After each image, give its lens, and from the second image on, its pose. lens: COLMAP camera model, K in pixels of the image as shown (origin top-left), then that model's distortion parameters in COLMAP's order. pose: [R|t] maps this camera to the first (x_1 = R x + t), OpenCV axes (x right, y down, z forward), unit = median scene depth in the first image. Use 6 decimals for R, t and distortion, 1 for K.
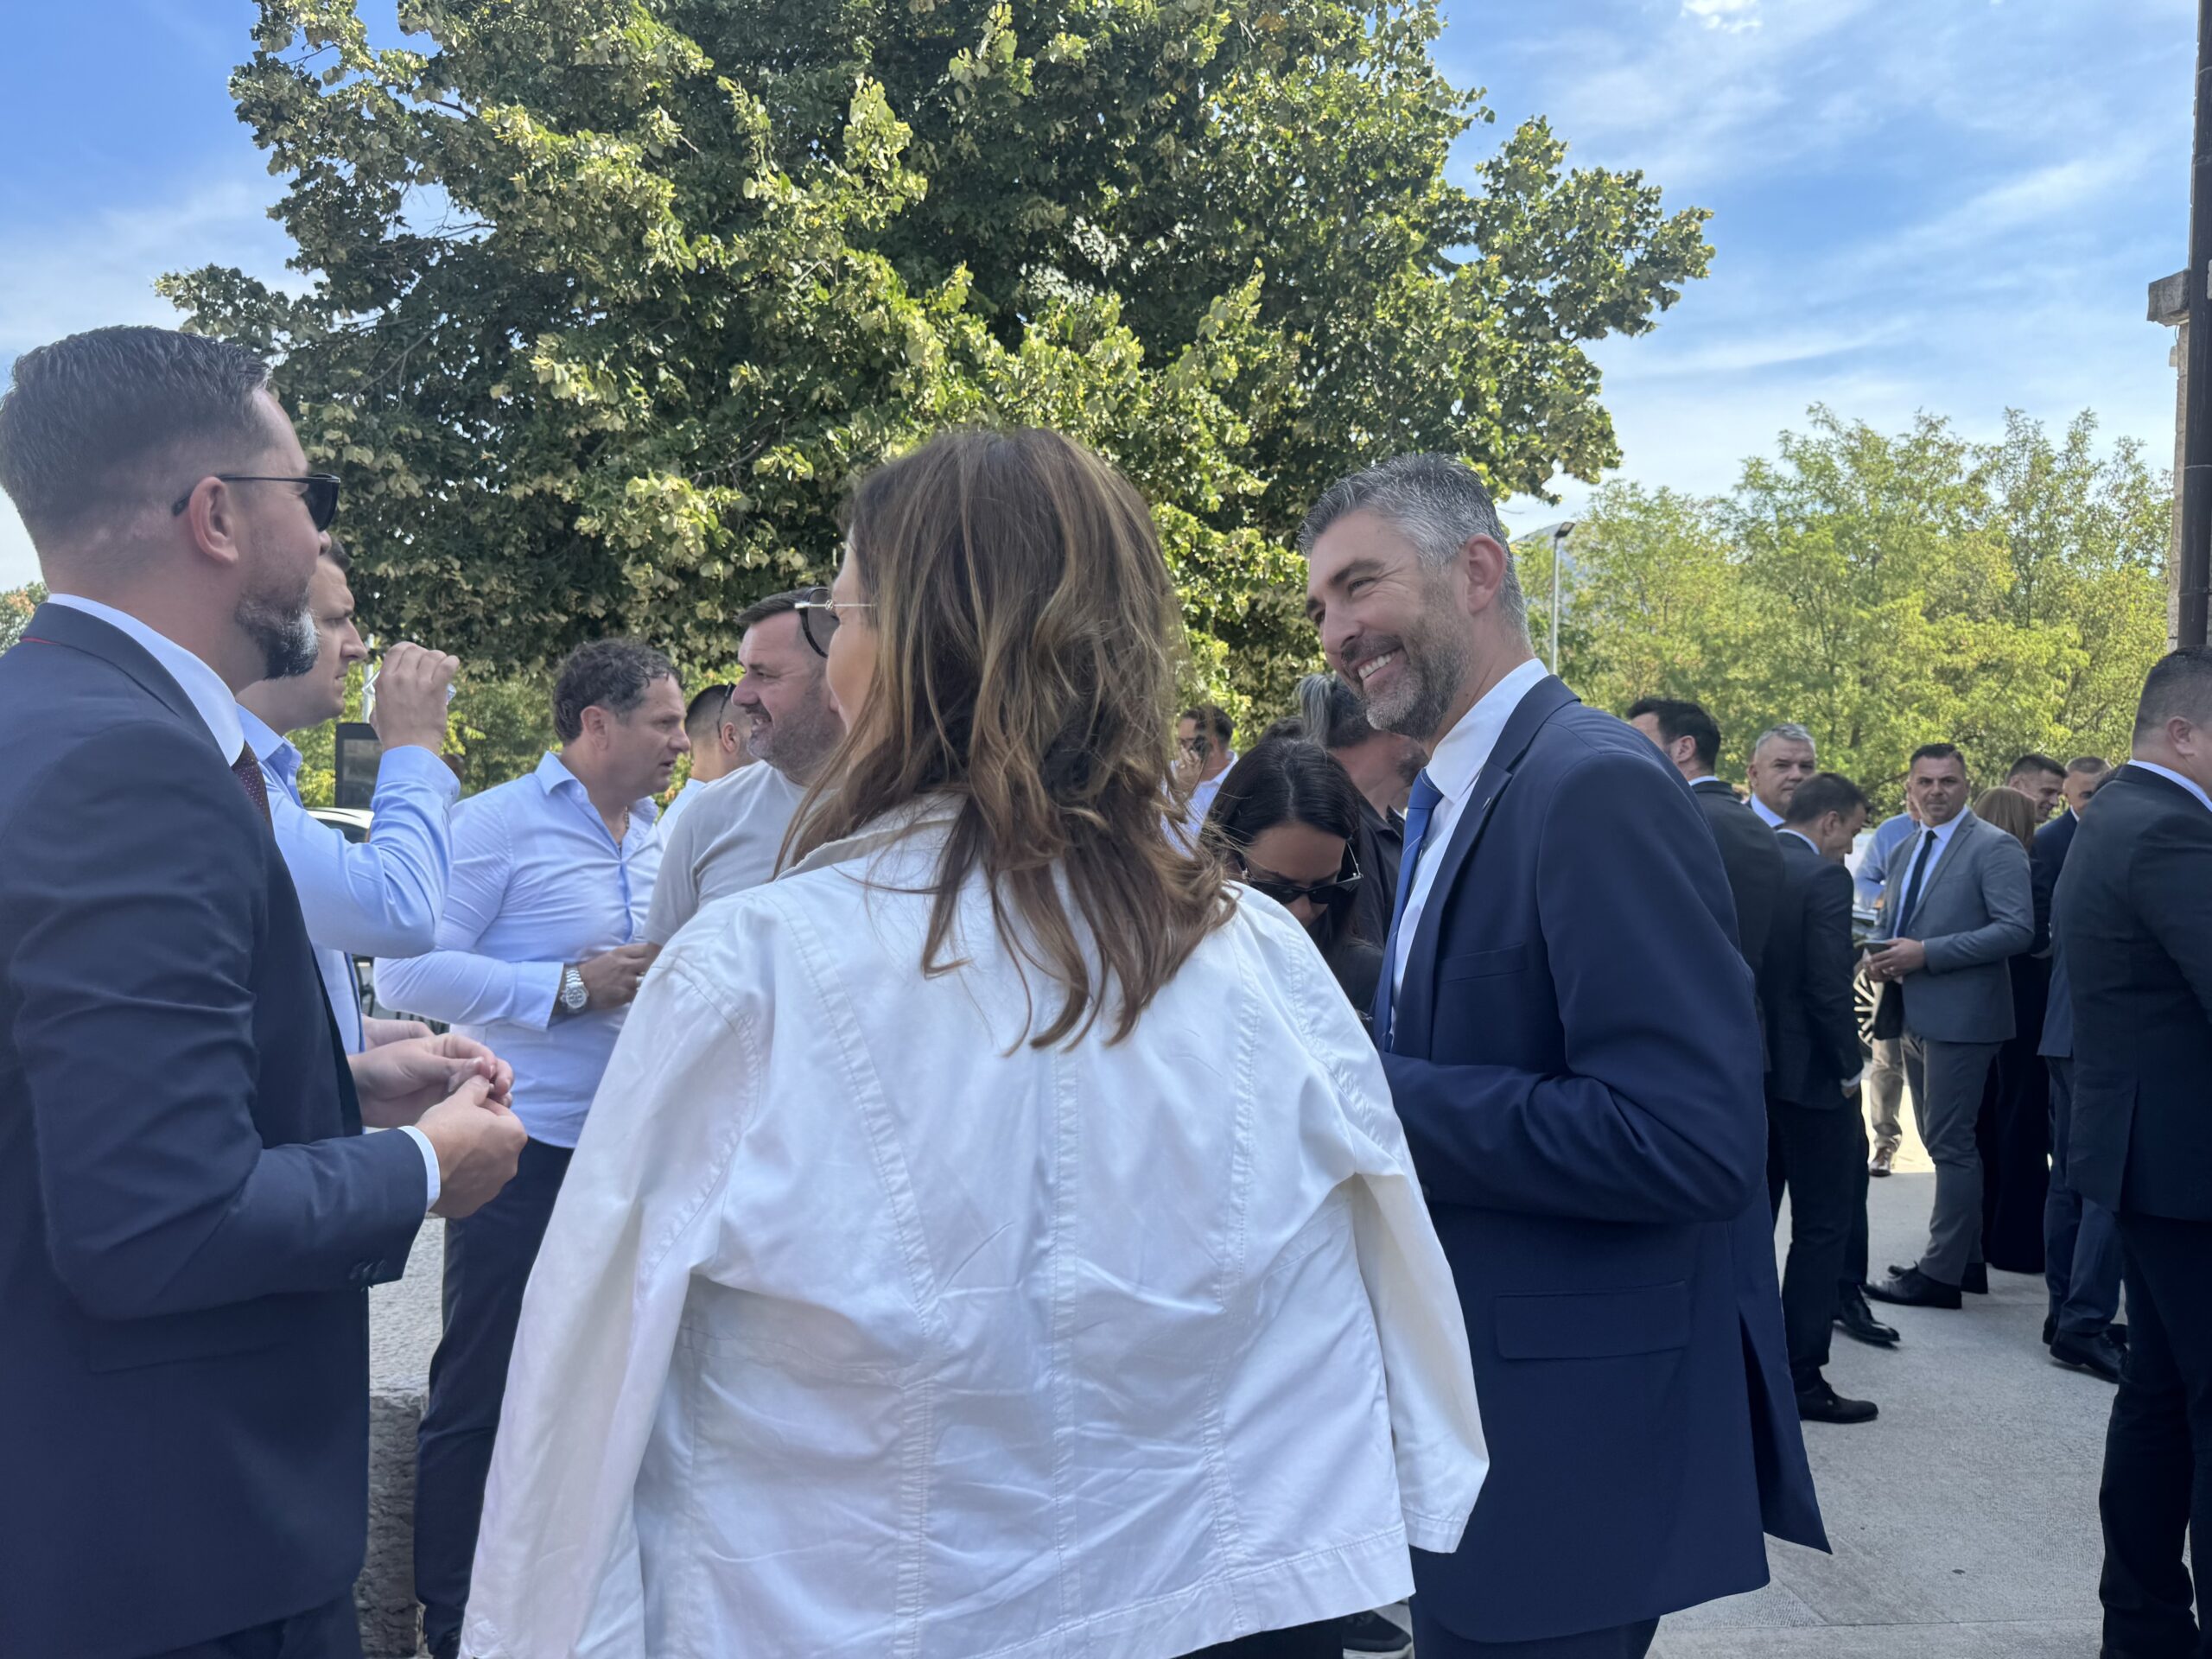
lens RADIAL K [[1707.9, 0, 1106.0], [0, 1707.9, 829.5], [0, 0, 1]] dist [-0.087547, 0.016193]
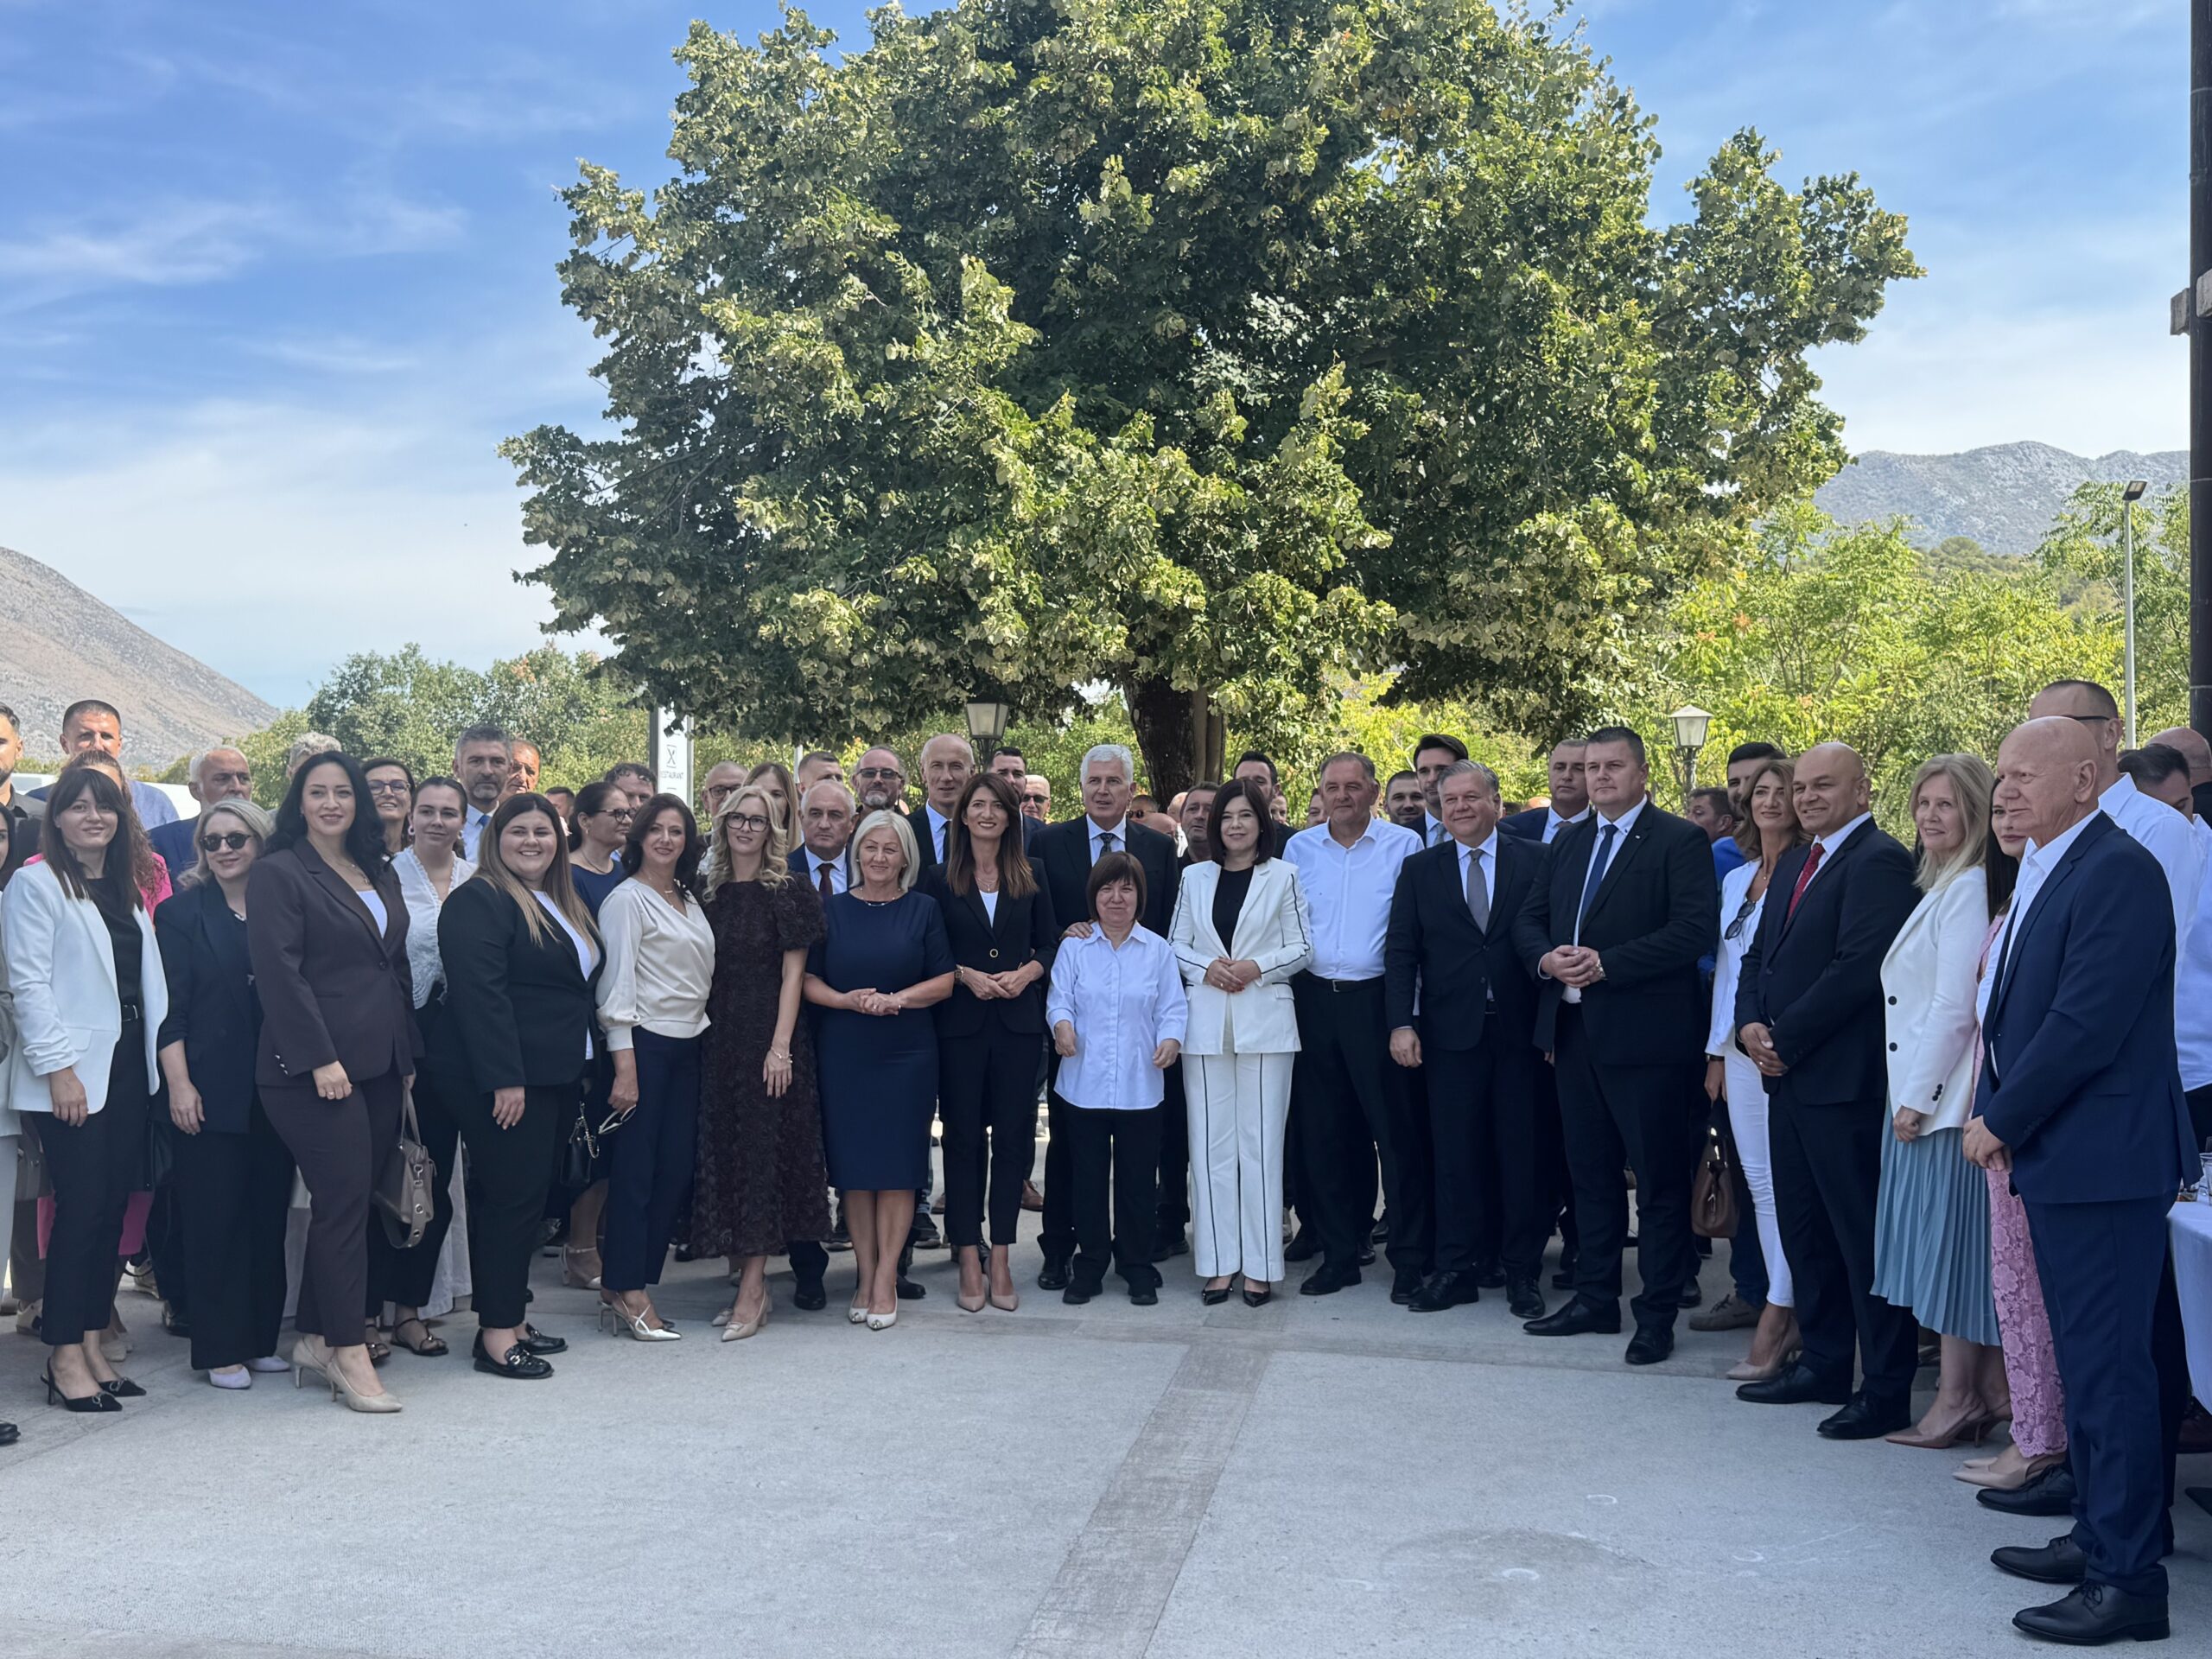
lens RADIAL K [[2112.9, 0, 1106.0], [0, 2112.9, 829.5], [0, 0, 1]] dist [0.001908, -0.473562]
pose [[0.946031, -0.033494, -0.322341, 0.400642], [0.024028, 0.999156, -0.033302, 0.029345], [0.323184, 0.023759, 0.946038, -0.395955]]
